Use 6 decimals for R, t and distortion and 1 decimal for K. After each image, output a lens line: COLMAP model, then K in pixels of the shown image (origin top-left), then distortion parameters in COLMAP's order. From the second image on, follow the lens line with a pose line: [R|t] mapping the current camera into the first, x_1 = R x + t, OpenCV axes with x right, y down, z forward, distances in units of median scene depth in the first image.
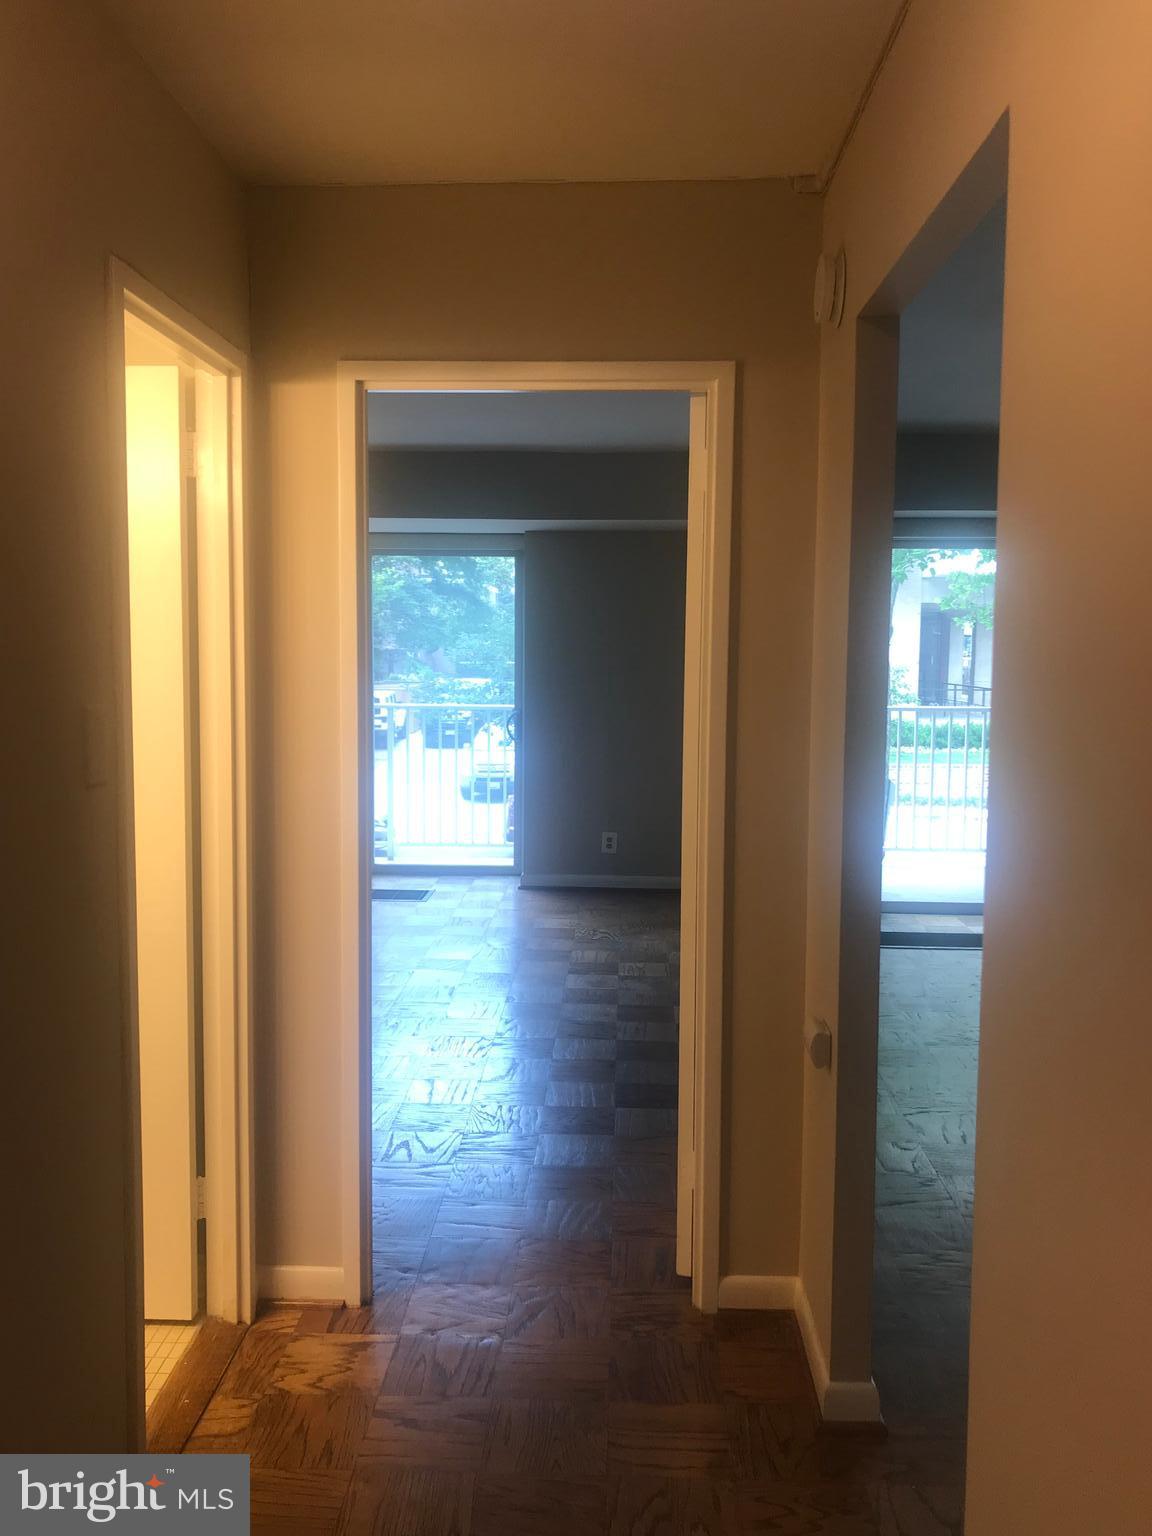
lens RADIAL K [[1276.7, 0, 576.0], [0, 1276.7, 768.0], [0, 0, 1]] dist [0.008256, -0.004058]
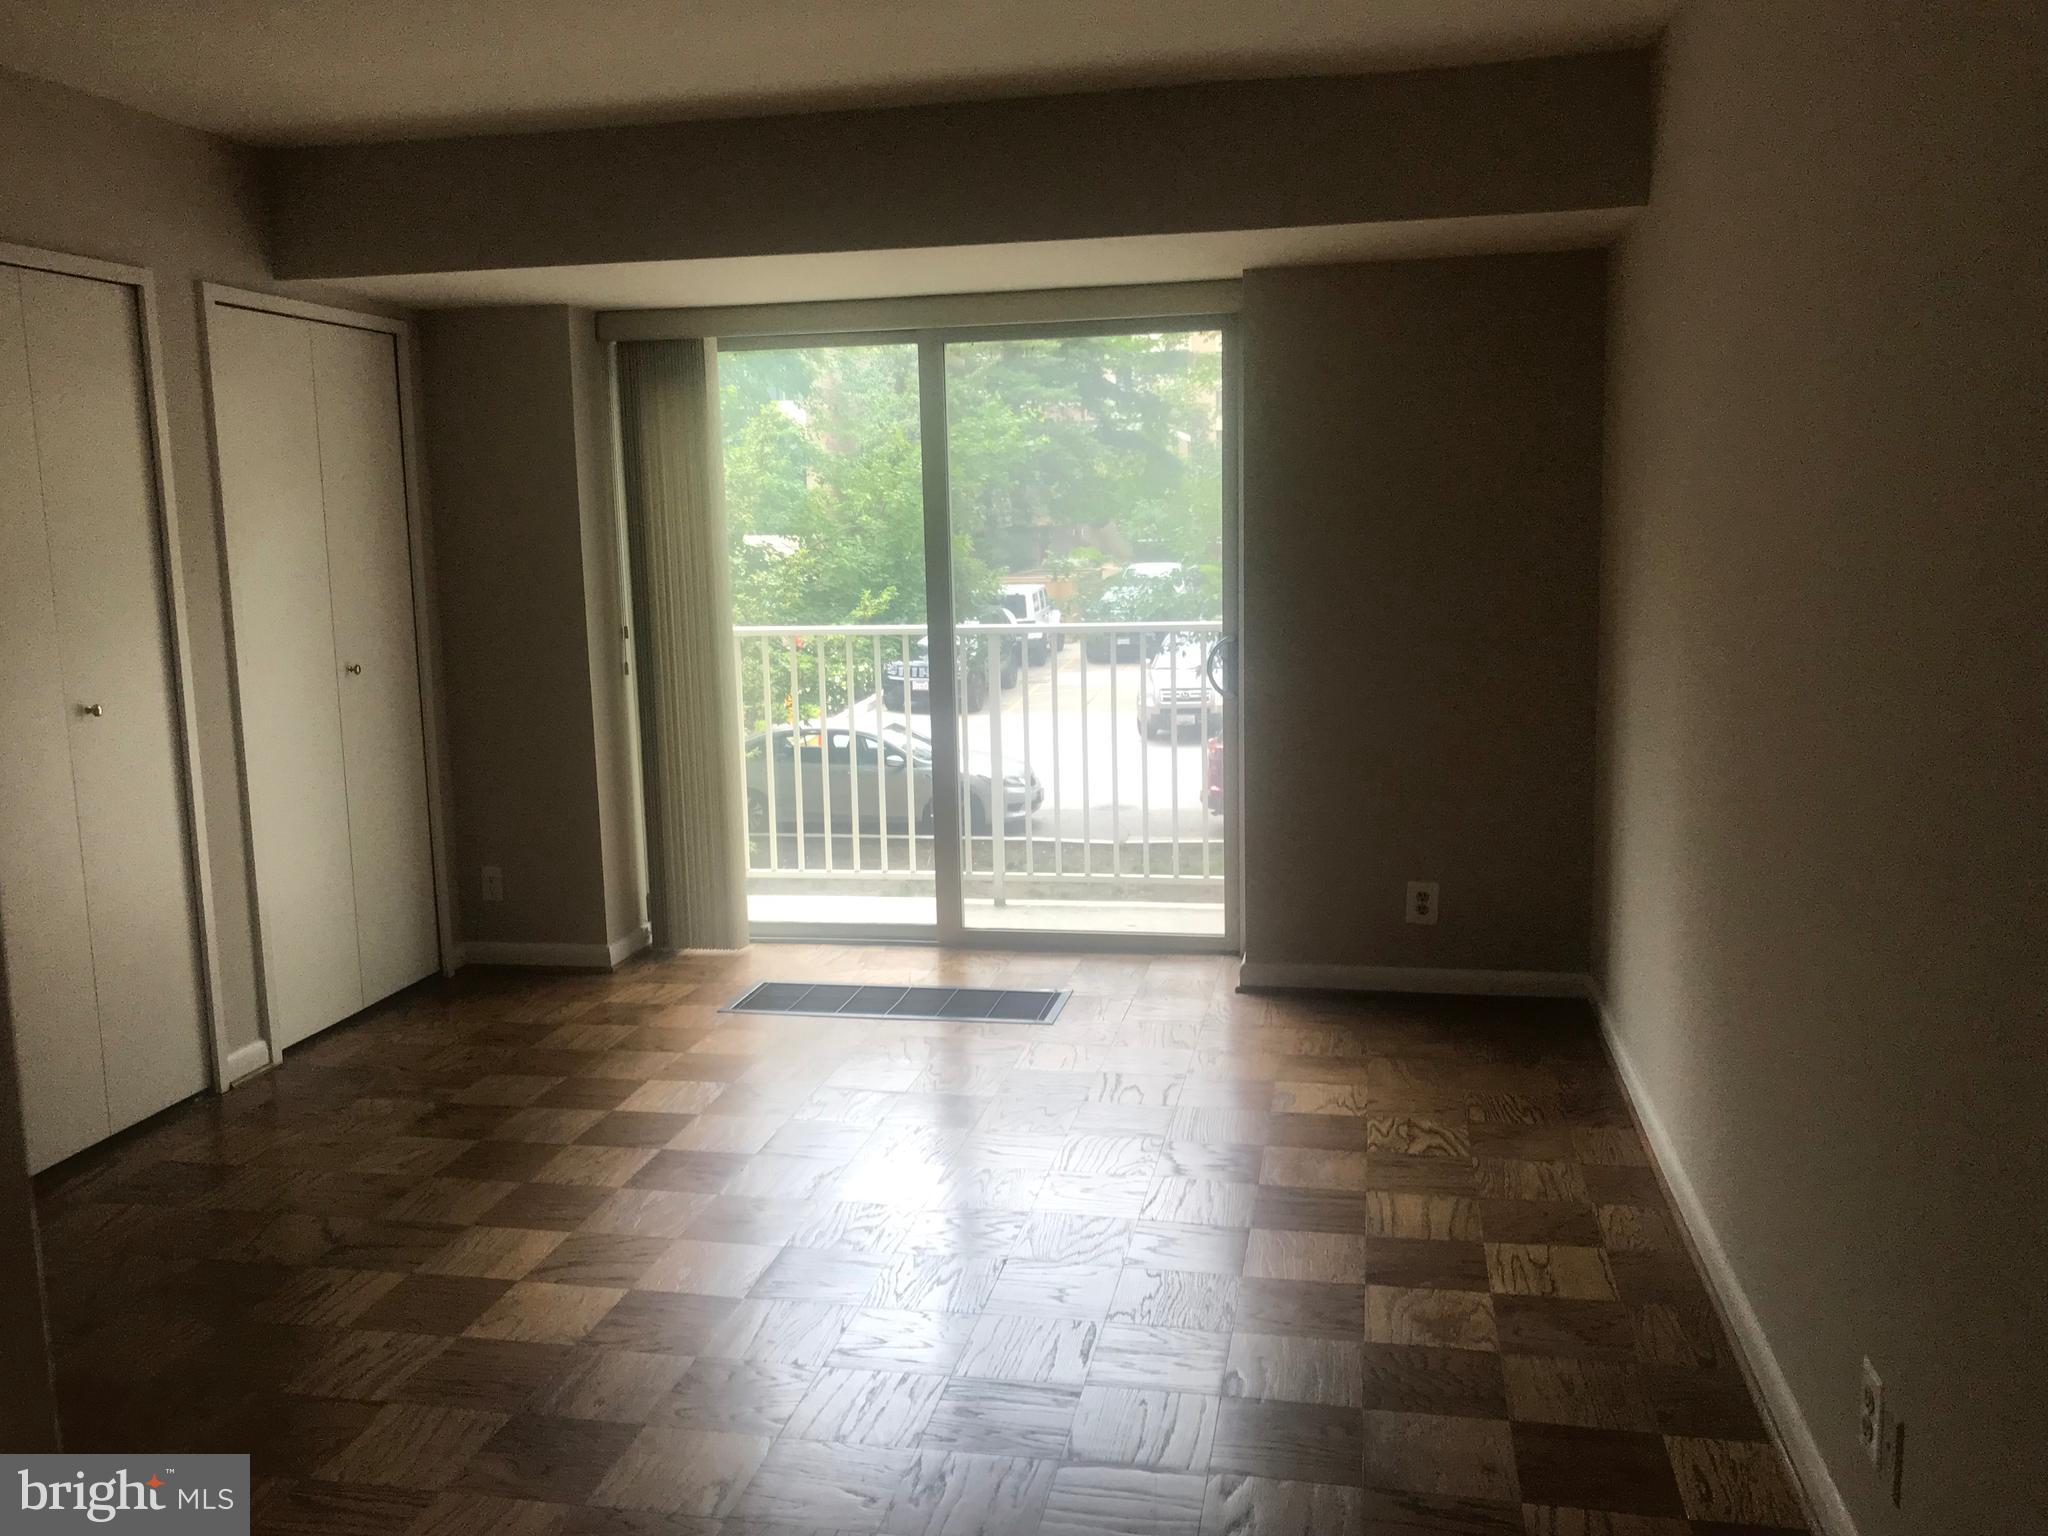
lens RADIAL K [[1702.2, 0, 1024.0], [0, 1702.2, 768.0], [0, 0, 1]] dist [0.008256, -0.004058]
pose [[0.987155, -0.007377, -0.159593, -0.019163], [0.015476, 0.998651, 0.049565, -0.026800], [0.159012, -0.051398, 0.985938, 0.312865]]
